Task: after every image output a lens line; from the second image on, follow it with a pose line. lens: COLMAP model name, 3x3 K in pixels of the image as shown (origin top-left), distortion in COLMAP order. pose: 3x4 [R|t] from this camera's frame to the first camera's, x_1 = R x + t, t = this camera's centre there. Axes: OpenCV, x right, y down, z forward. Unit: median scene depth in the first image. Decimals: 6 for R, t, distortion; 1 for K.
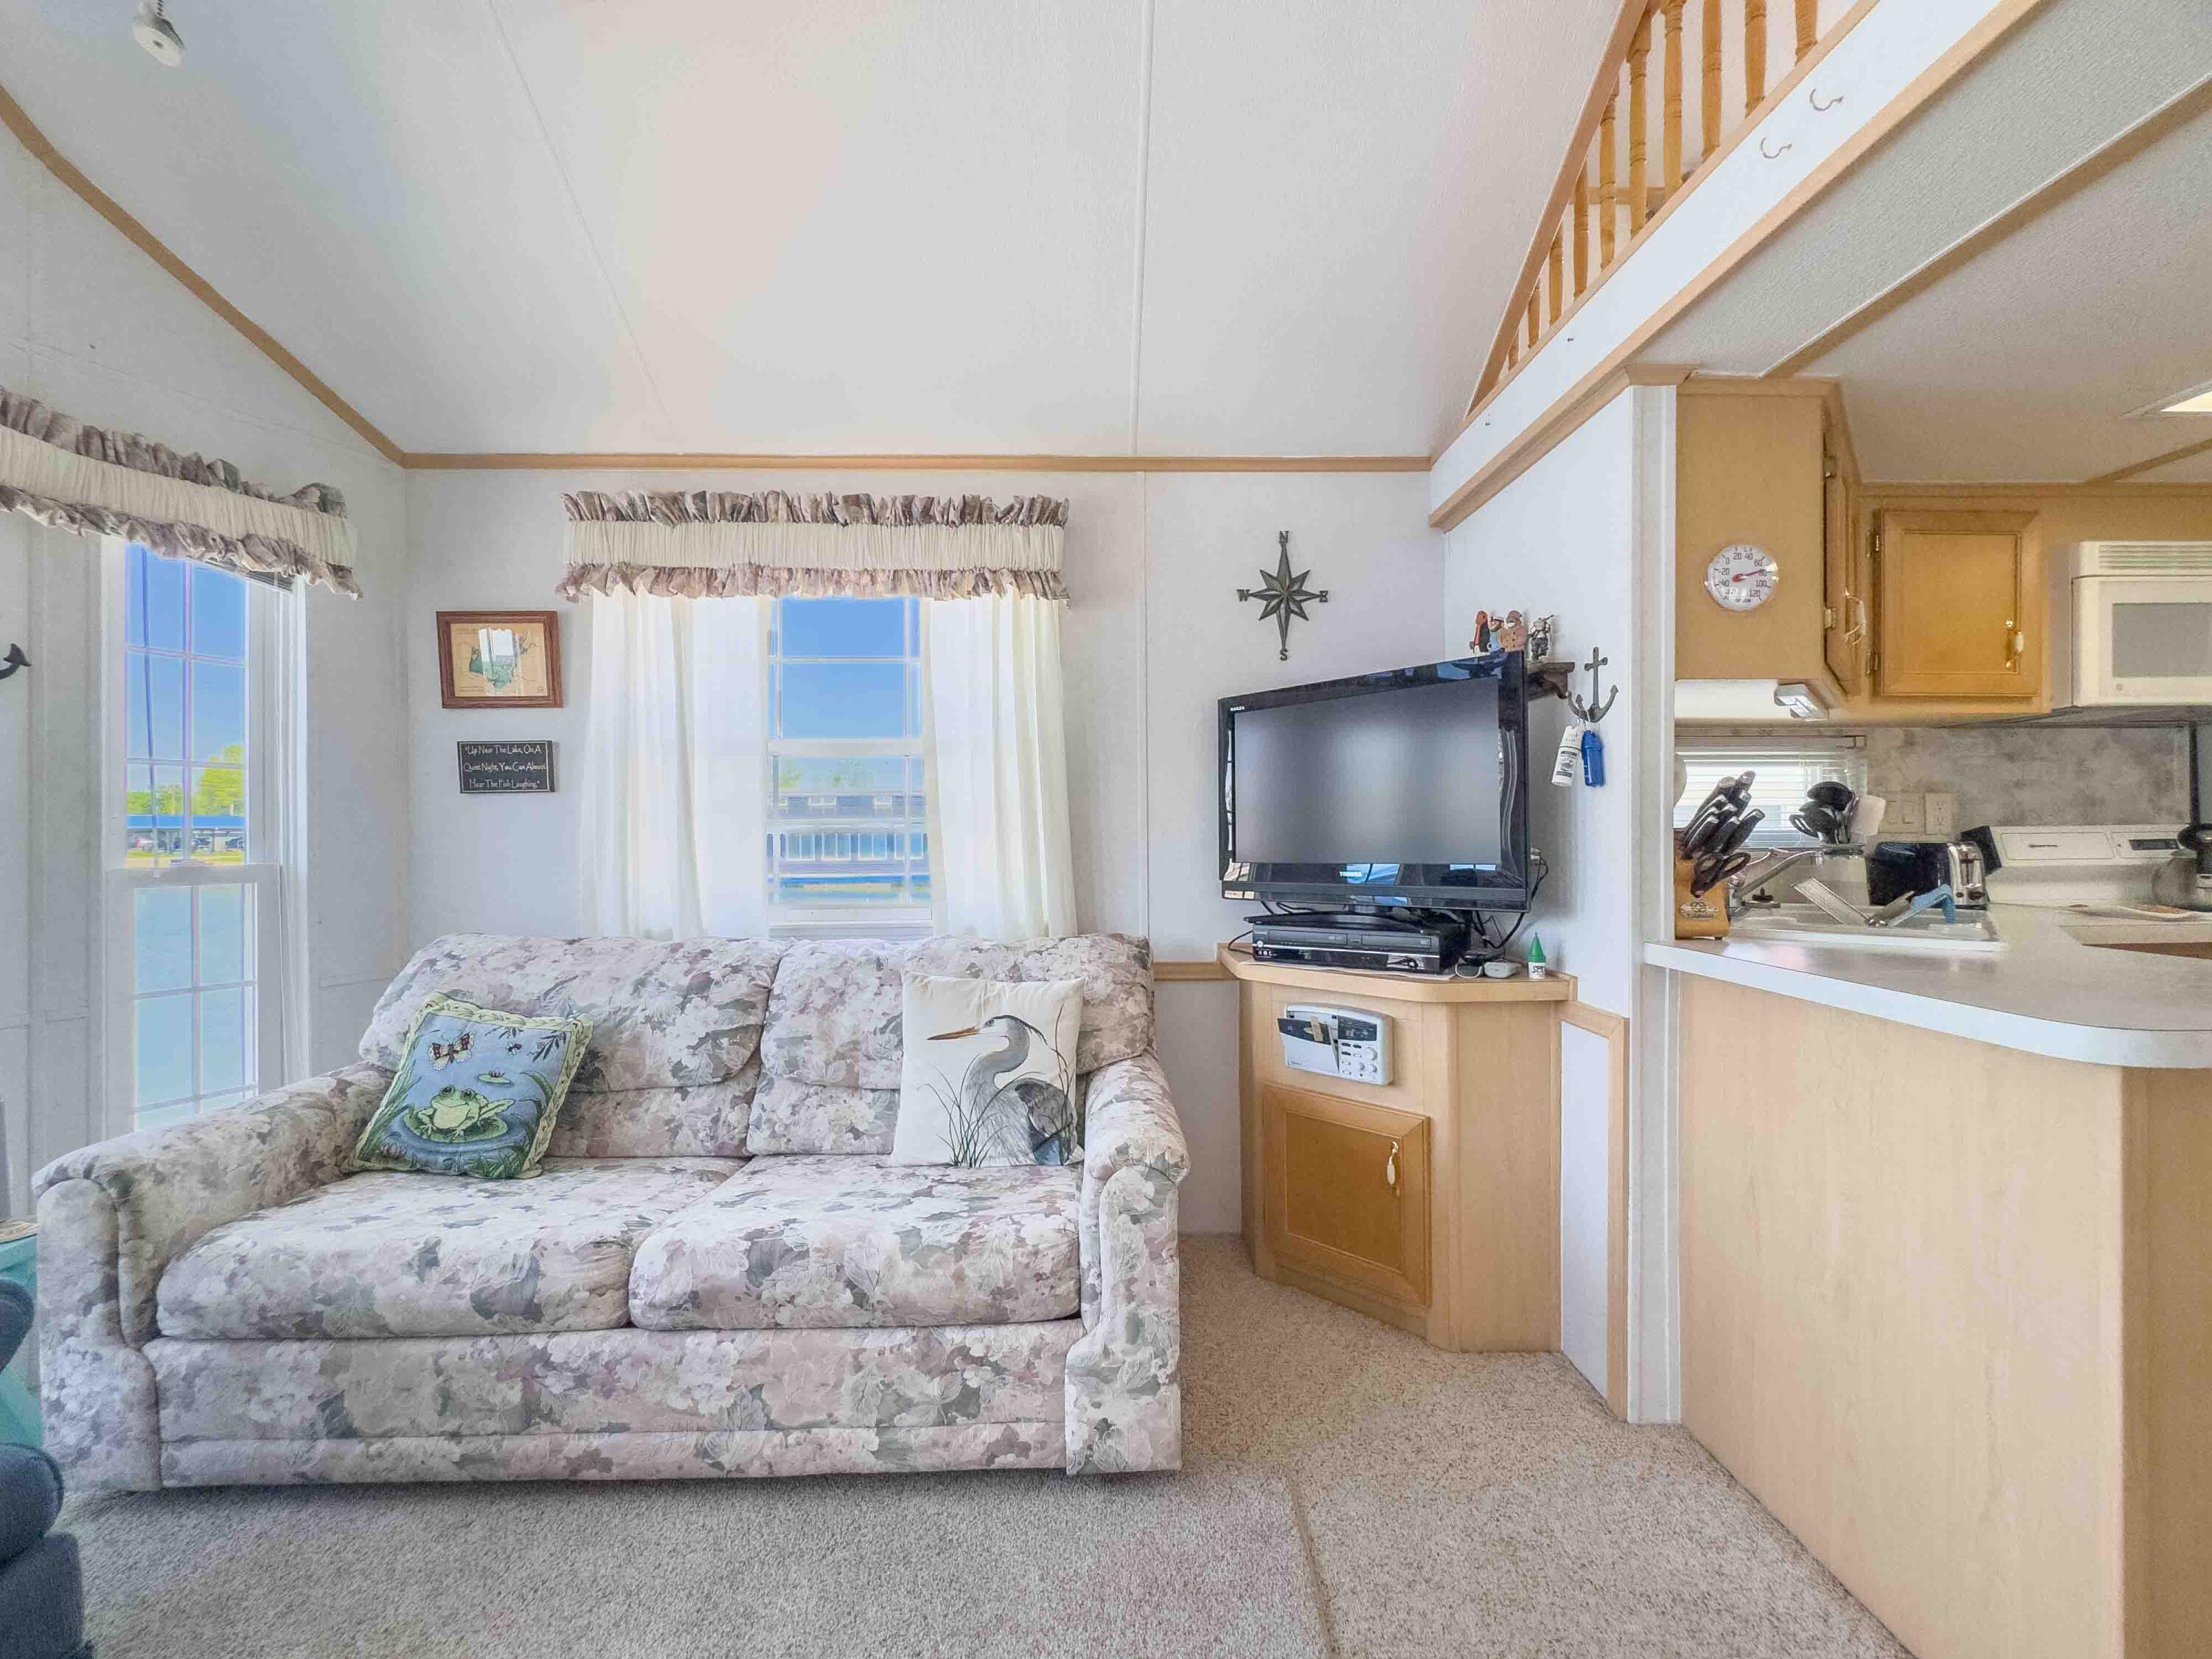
lens RADIAL K [[883.4, 0, 1105.6], [0, 883.4, 830.6], [0, 0, 1]] dist [-0.001860, -0.000233]
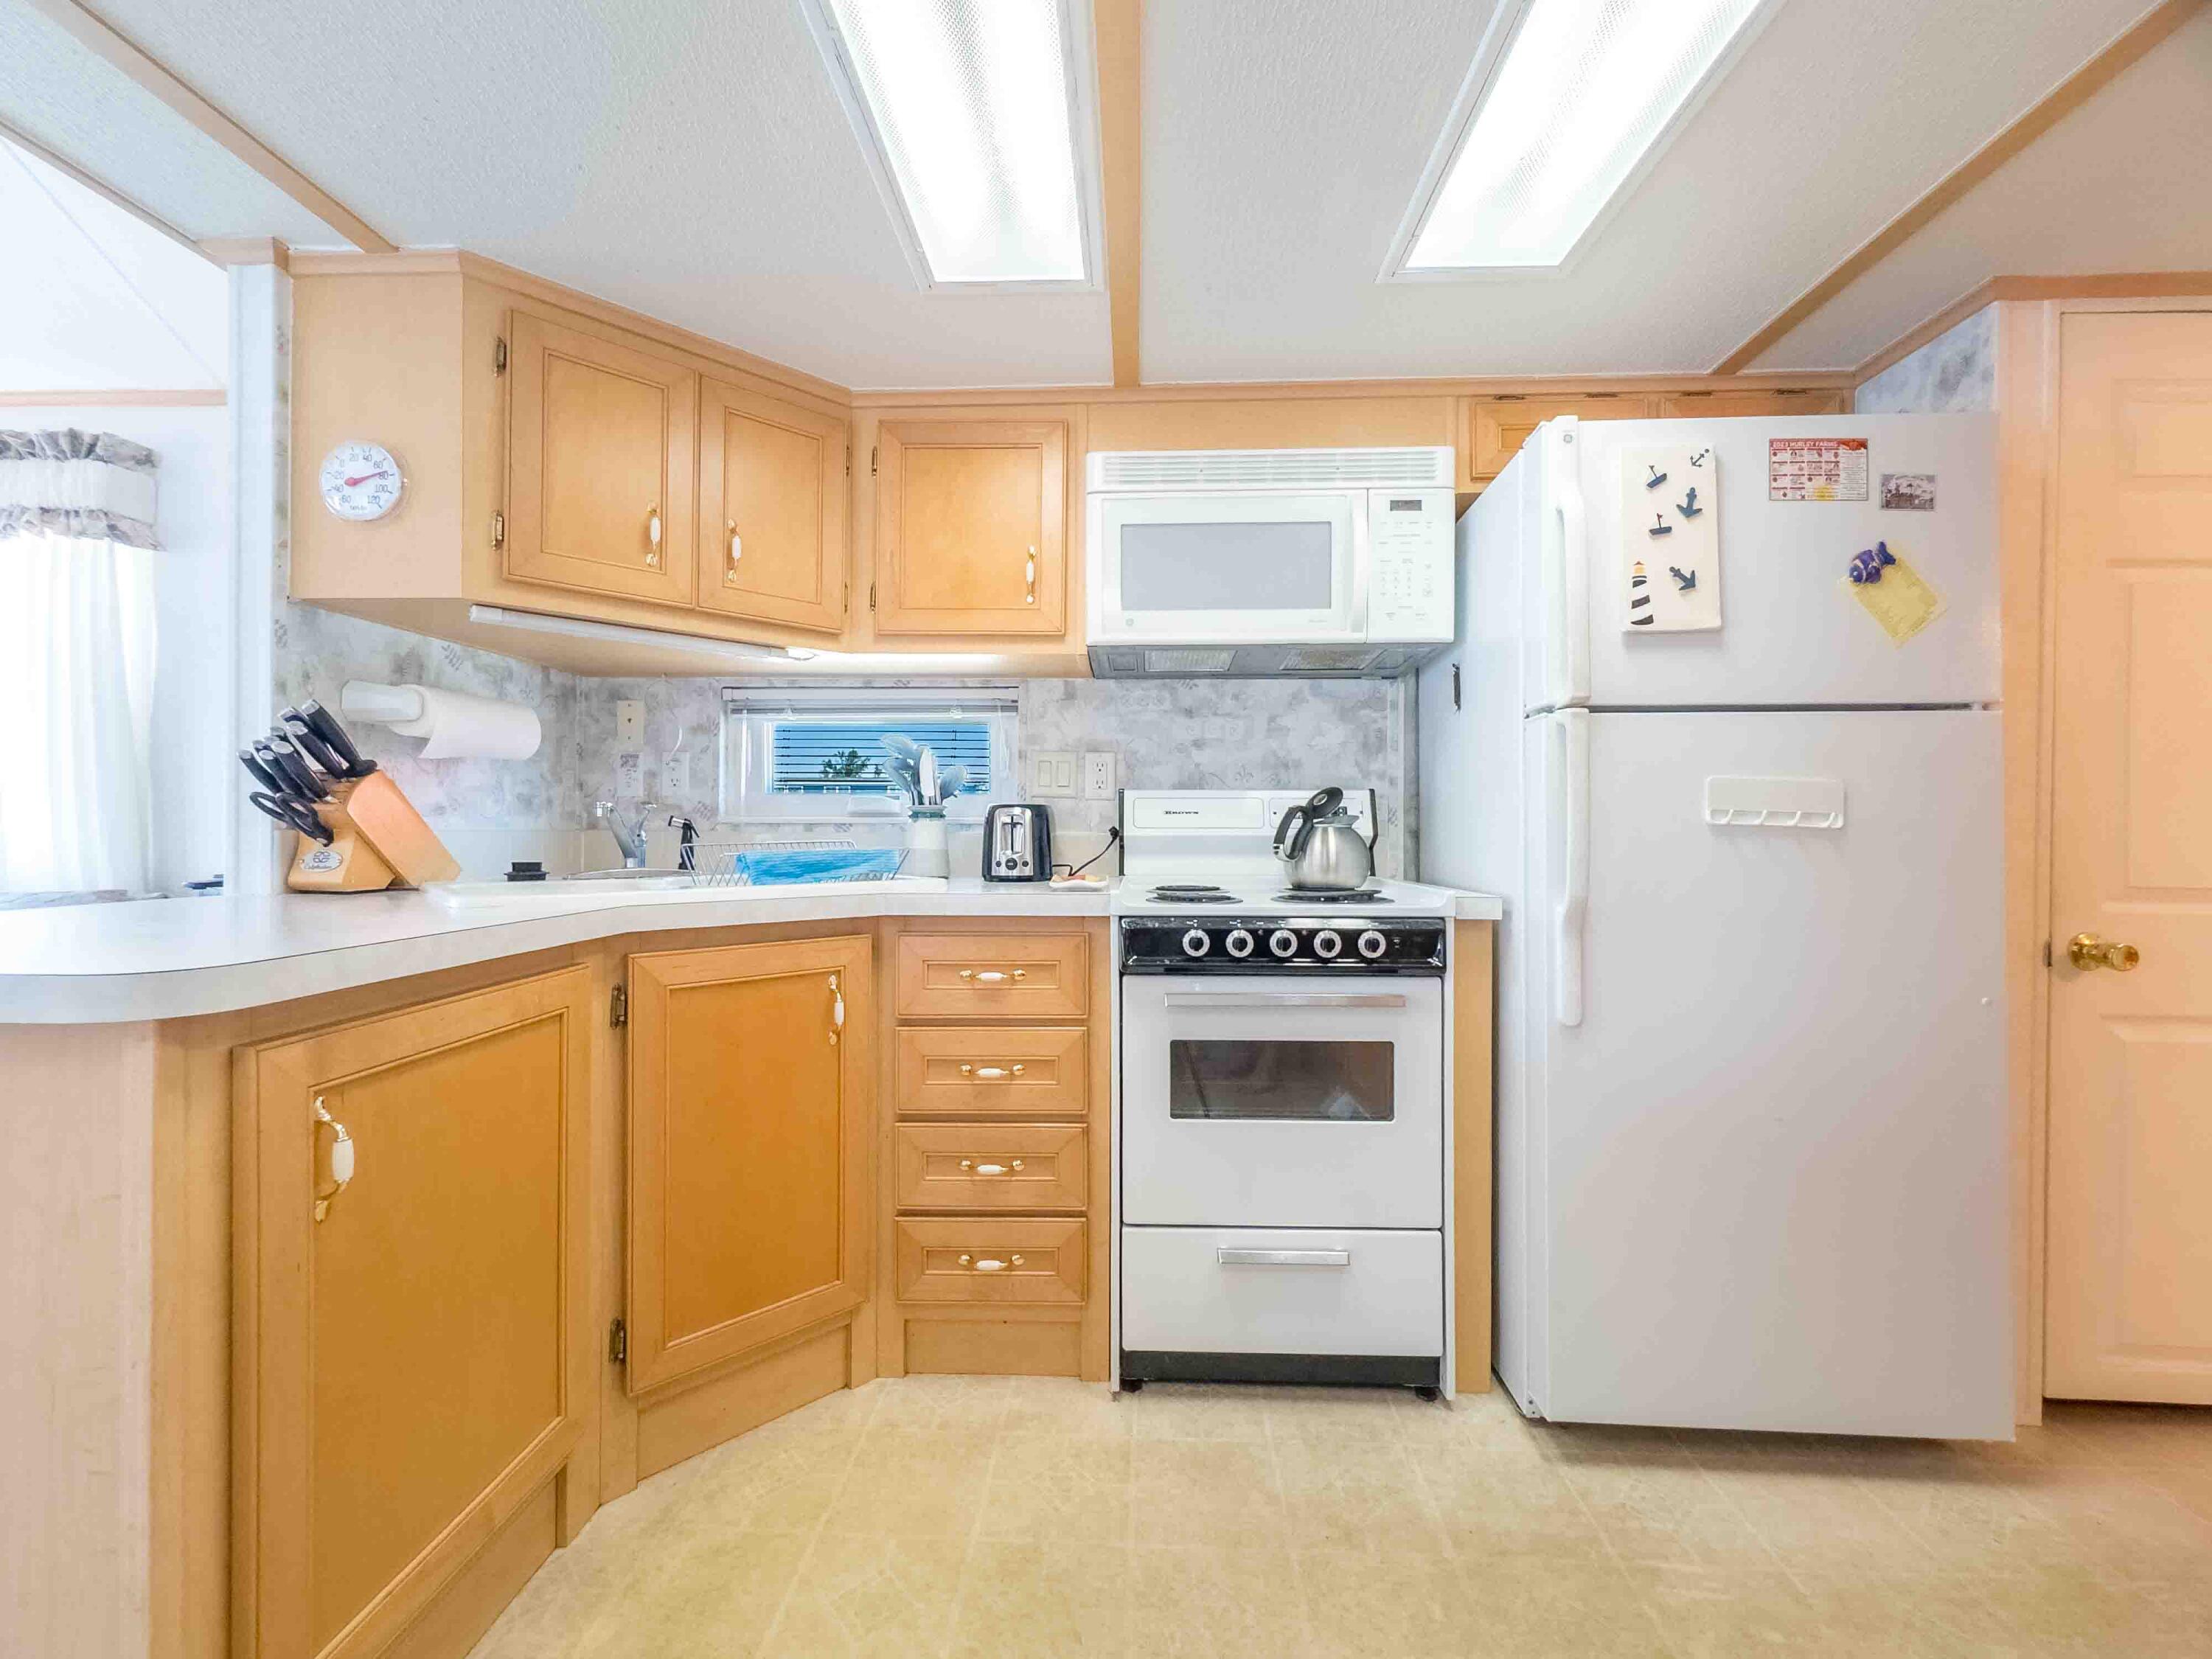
lens RADIAL K [[883.4, 0, 1107.3], [0, 883.4, 829.6], [0, 0, 1]] dist [-0.001860, -0.000233]
pose [[0.997871, 0.011460, -0.064204, 1.005240], [-0.010812, 0.999887, 0.010423, 0.024558], [0.064316, -0.009707, 0.997882, 0.121475]]
